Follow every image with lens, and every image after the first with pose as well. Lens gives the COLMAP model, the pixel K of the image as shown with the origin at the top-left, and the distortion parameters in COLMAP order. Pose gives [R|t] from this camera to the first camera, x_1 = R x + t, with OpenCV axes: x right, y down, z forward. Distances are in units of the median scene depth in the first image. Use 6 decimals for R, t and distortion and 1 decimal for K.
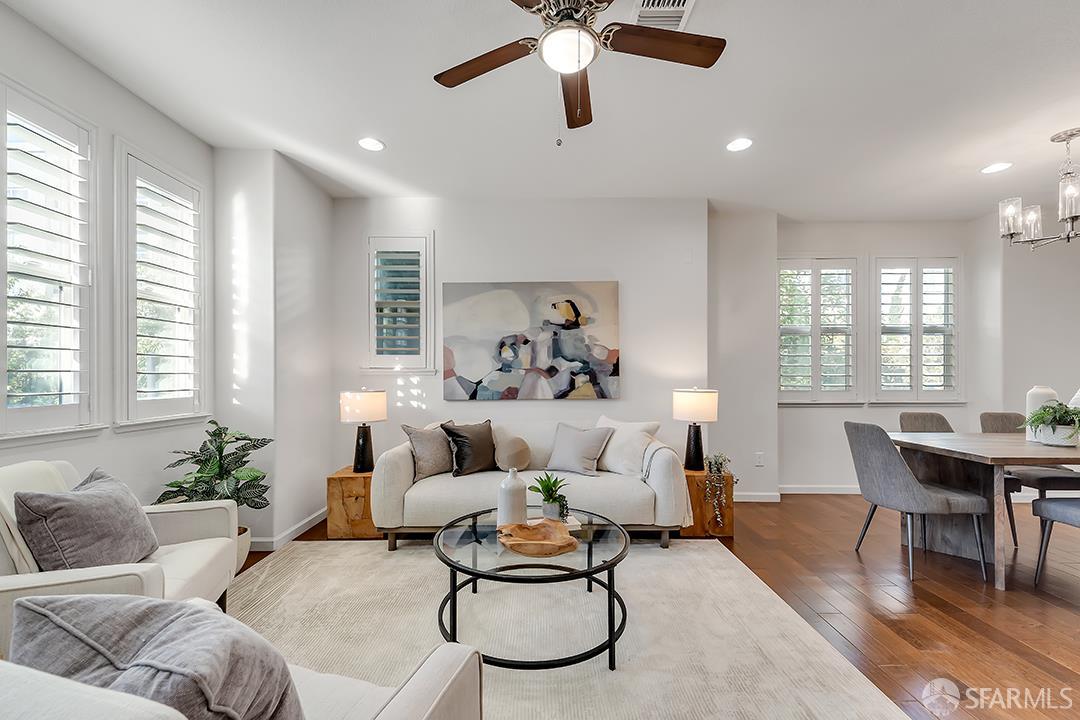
lens RADIAL K [[442.0, 0, 539.8], [0, 442.0, 374.3], [0, 0, 1]] dist [0.014999, -0.000090]
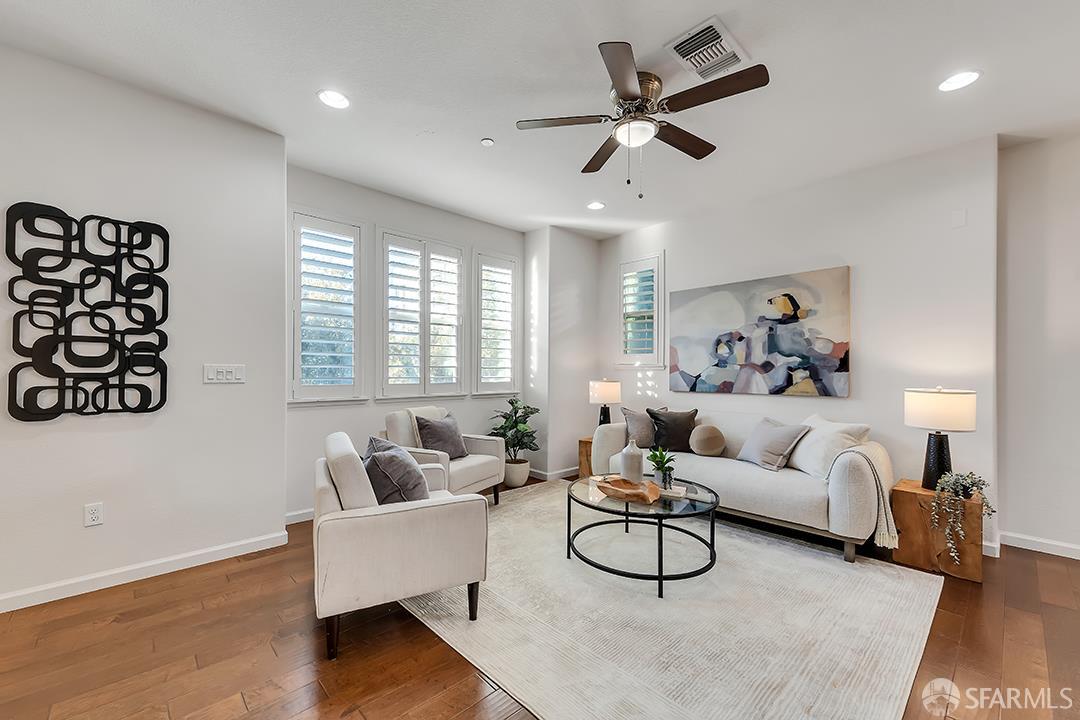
lens RADIAL K [[437.9, 0, 538.5], [0, 437.9, 365.9], [0, 0, 1]] dist [0.006898, -0.000419]
pose [[0.683543, -0.002207, -0.729907, 0.400948], [-0.003871, 0.999970, -0.006649, 0.000303], [0.729900, 0.007370, 0.683514, -0.063206]]
